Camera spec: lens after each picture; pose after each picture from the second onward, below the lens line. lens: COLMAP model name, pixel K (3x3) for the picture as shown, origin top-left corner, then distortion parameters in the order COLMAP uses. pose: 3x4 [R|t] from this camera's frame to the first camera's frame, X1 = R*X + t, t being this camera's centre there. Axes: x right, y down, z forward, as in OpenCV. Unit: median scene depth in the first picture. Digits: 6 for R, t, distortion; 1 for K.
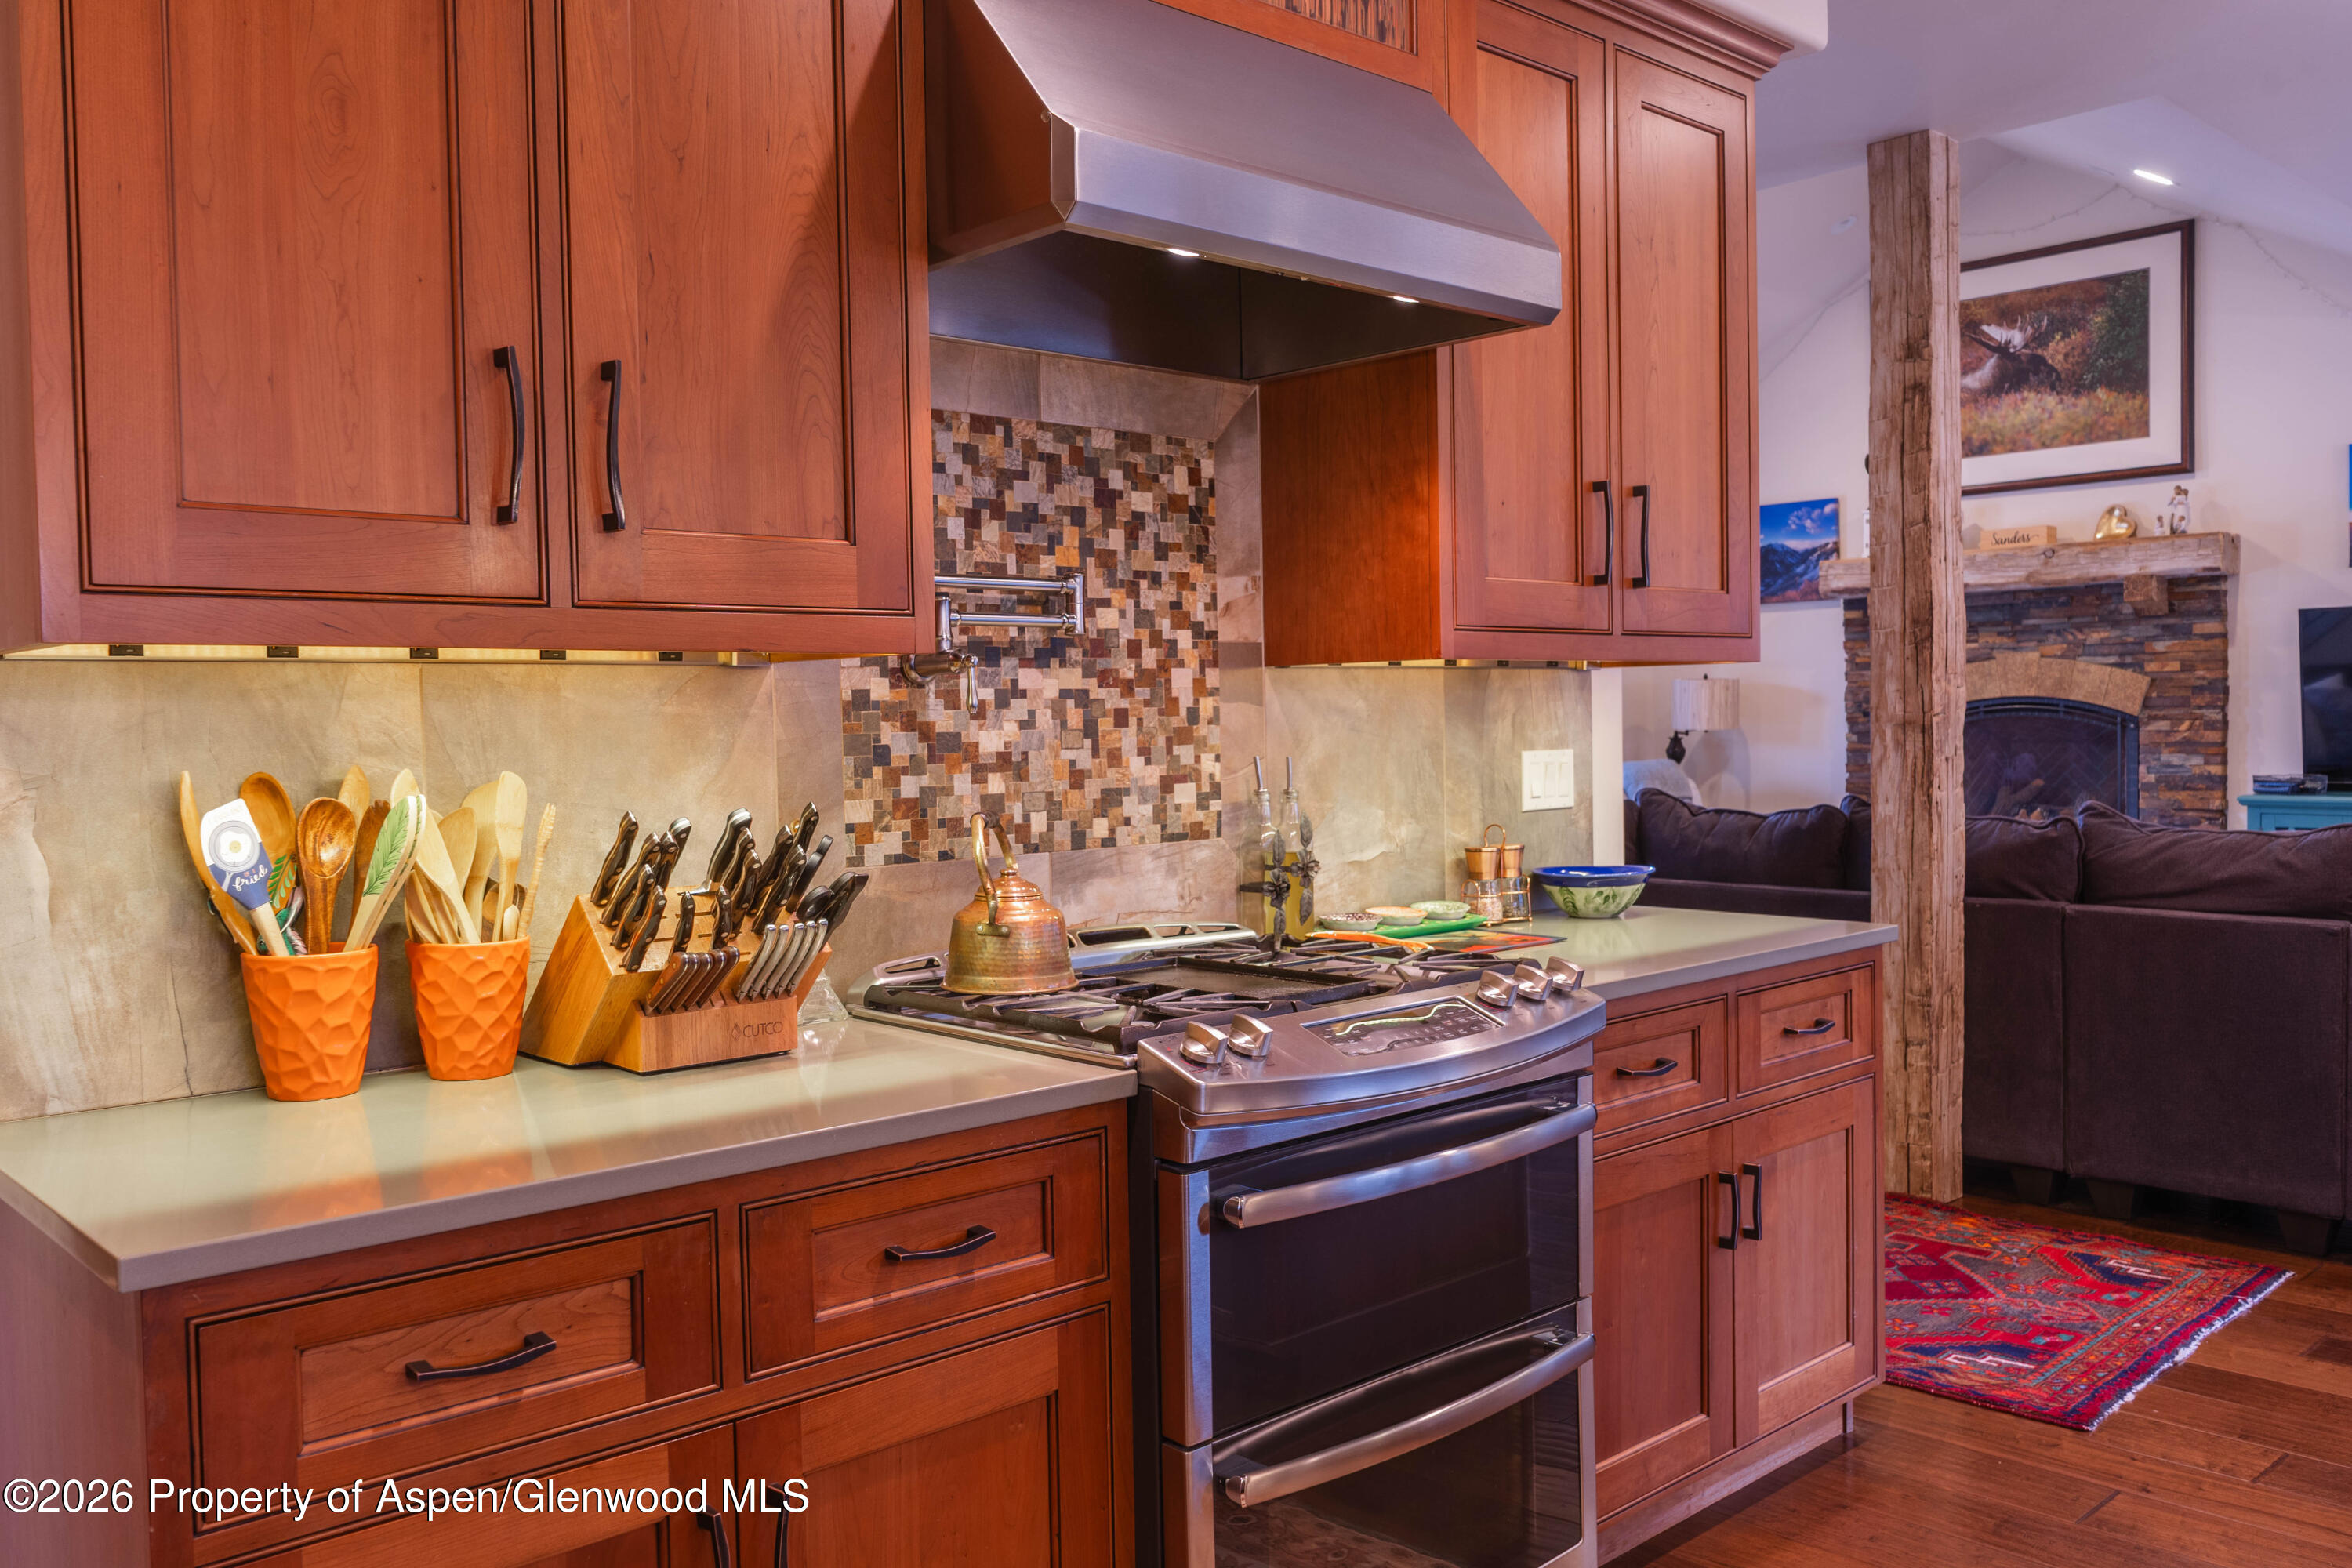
lens RADIAL K [[1875.7, 0, 1174.3], [0, 1875.7, 787.2], [0, 0, 1]] dist [-0.008960, 0.003648]
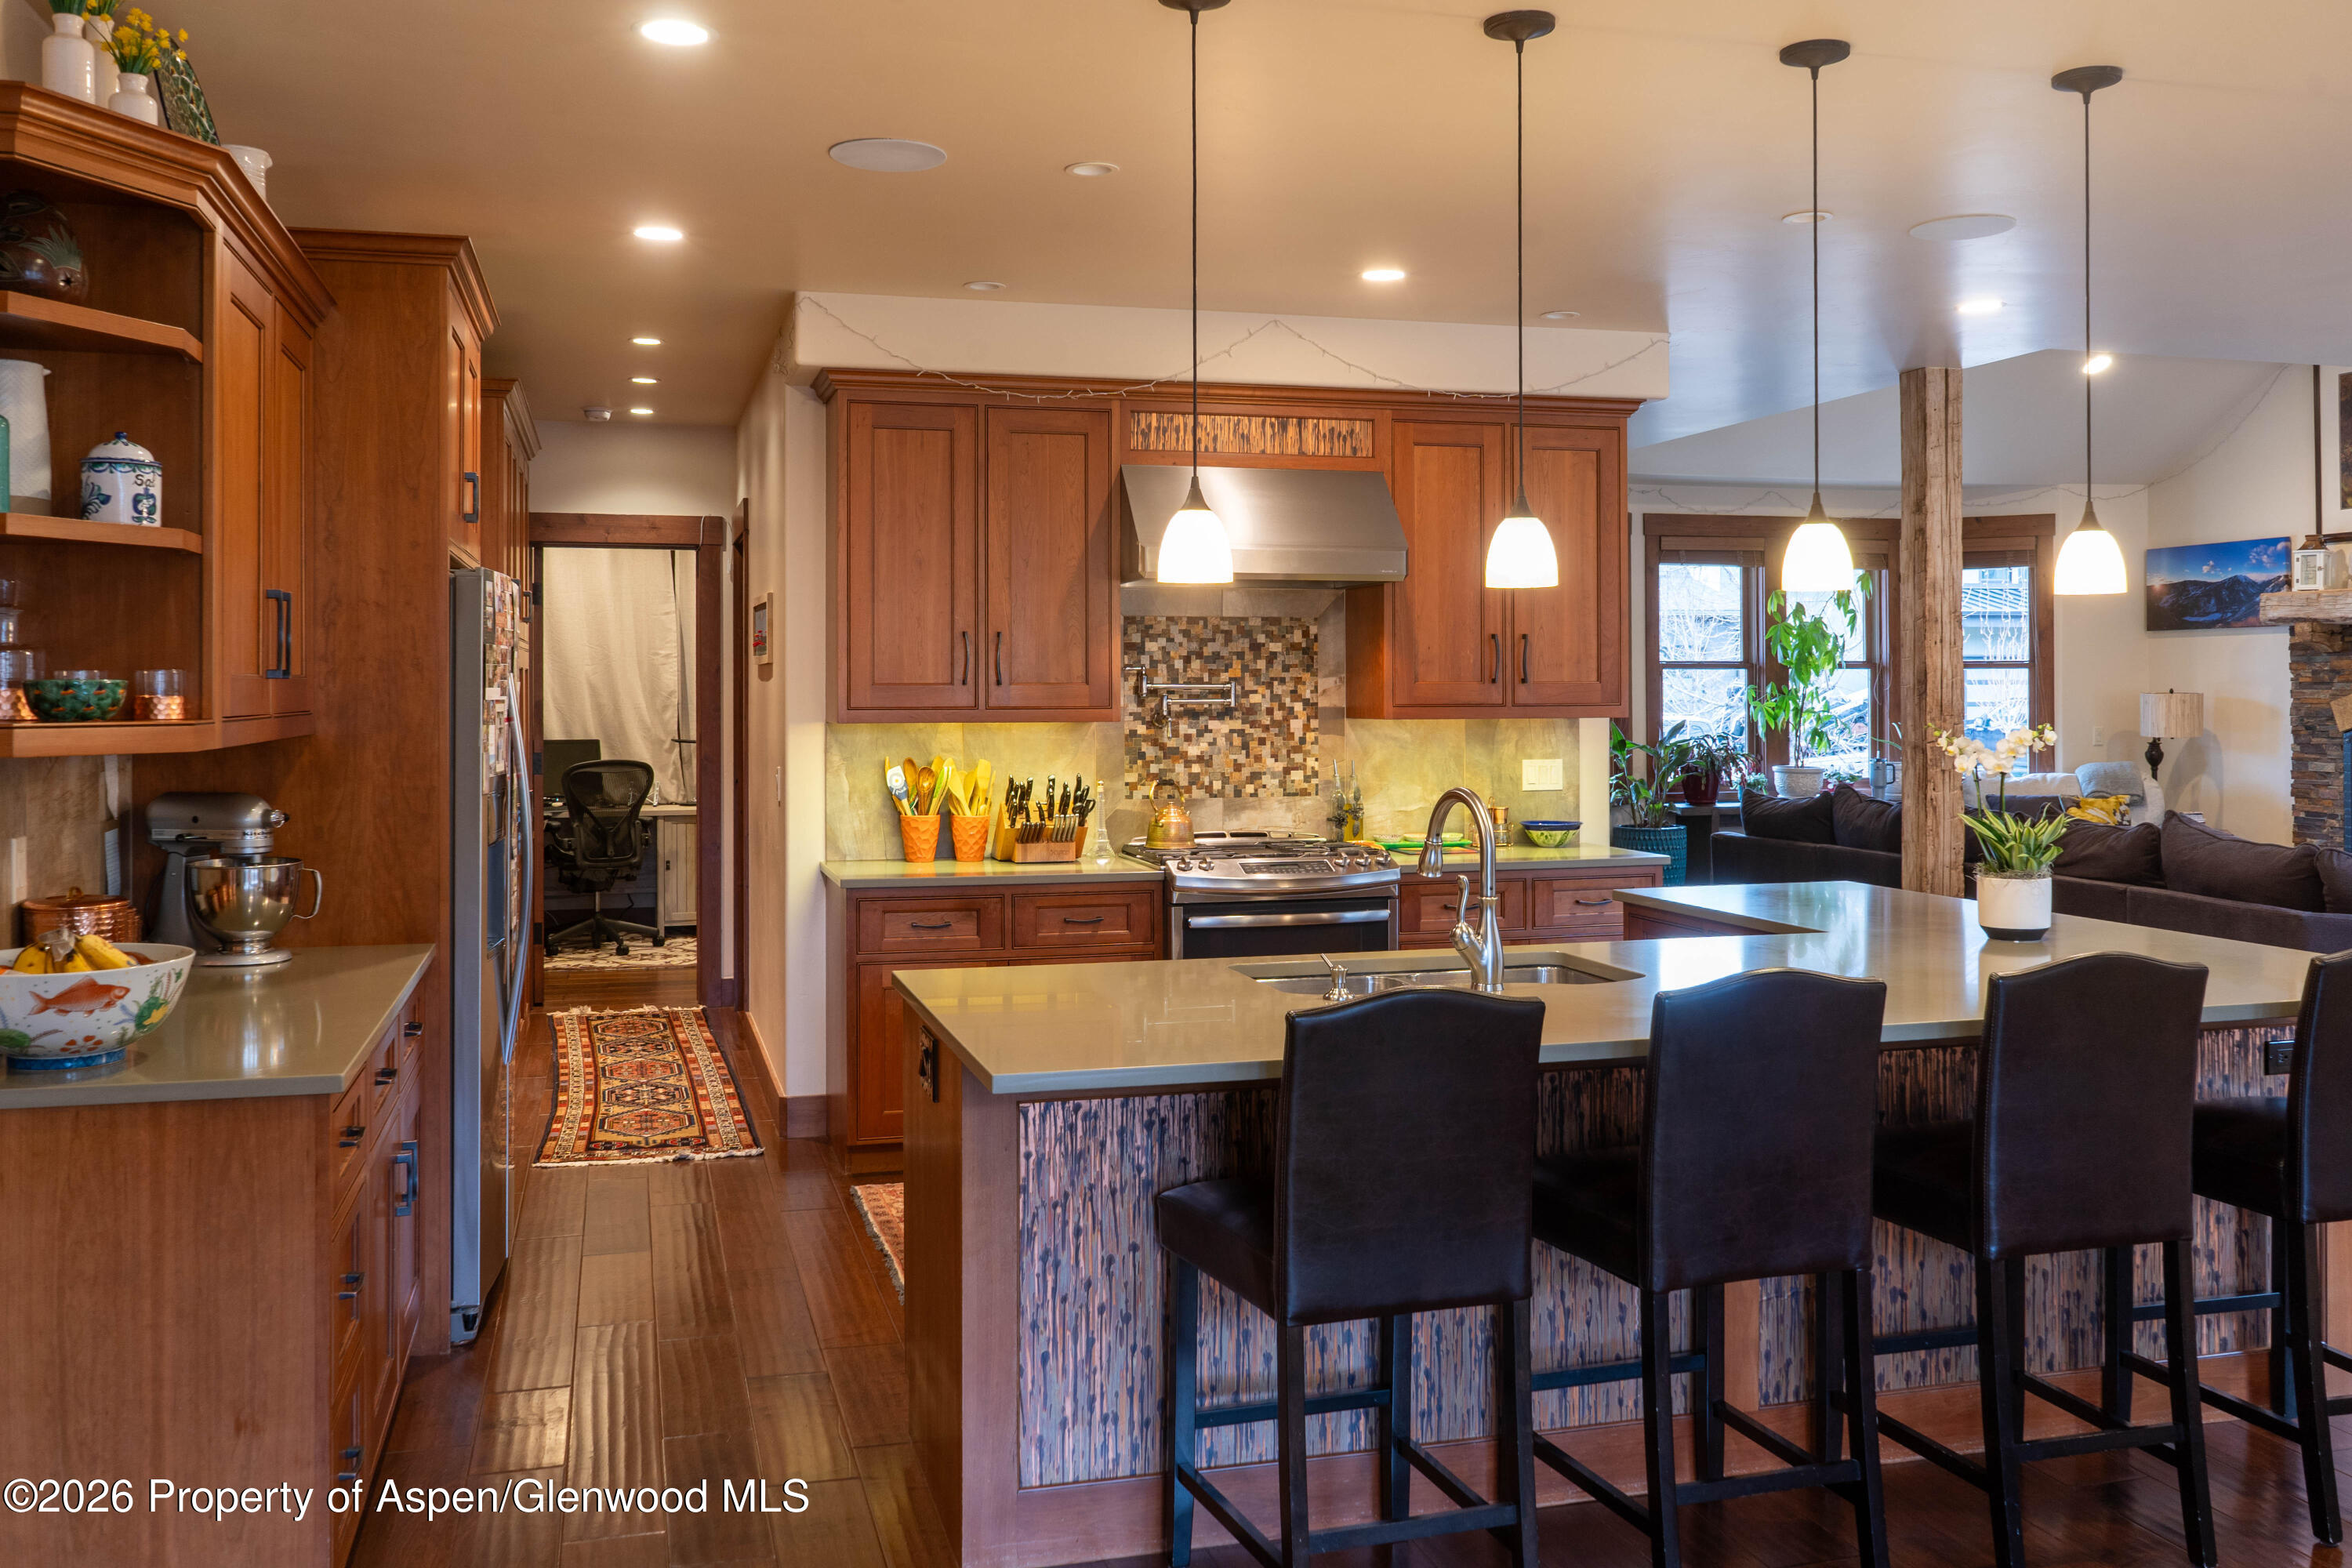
lens RADIAL K [[1875.7, 0, 1145.0], [0, 1875.7, 695.7], [0, 0, 1]] dist [-0.008960, 0.003648]
pose [[0.886484, 0.015853, -0.462488, 0.964915], [-0.030280, 0.999258, -0.023787, -0.036035], [0.461768, 0.035091, 0.886307, -1.178025]]
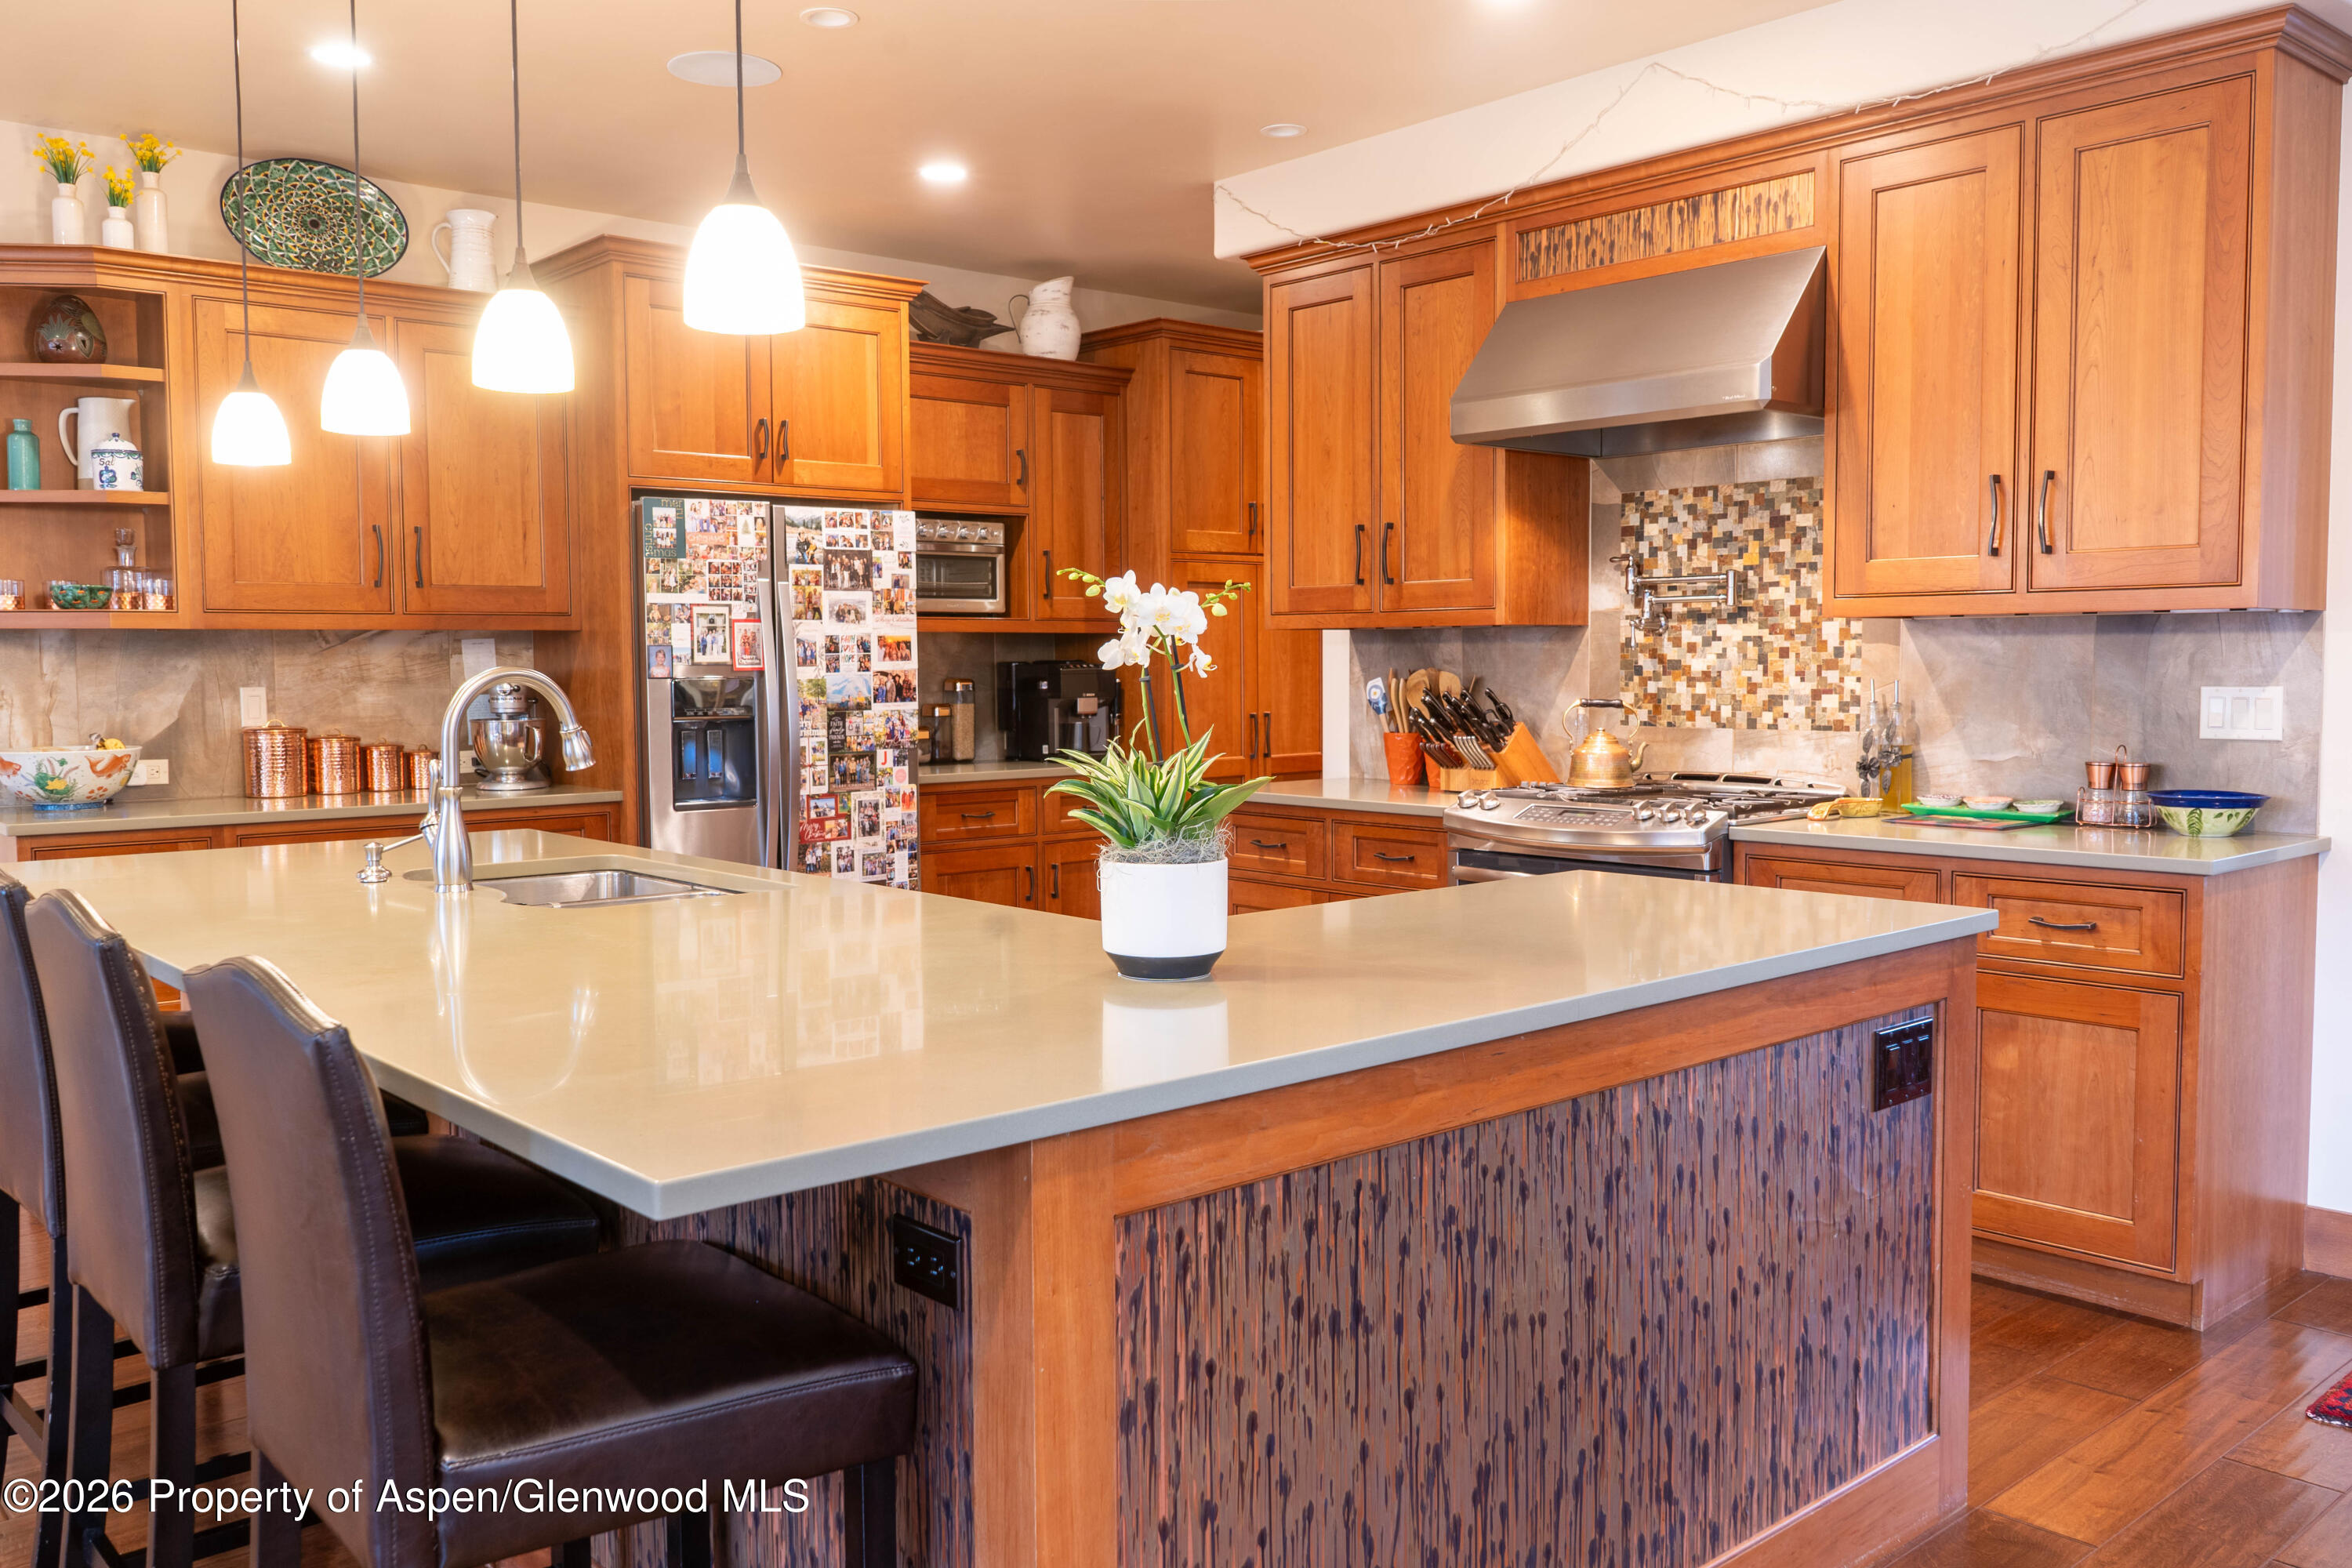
lens RADIAL K [[1875.7, 0, 1229.9], [0, 1875.7, 793.9], [0, 0, 1]] dist [-0.008960, 0.003648]
pose [[-0.001734, 0.090855, -0.995863, 1.739328], [-0.031891, 0.995353, 0.090864, -0.050735], [0.999490, 0.031917, 0.001172, 0.542768]]
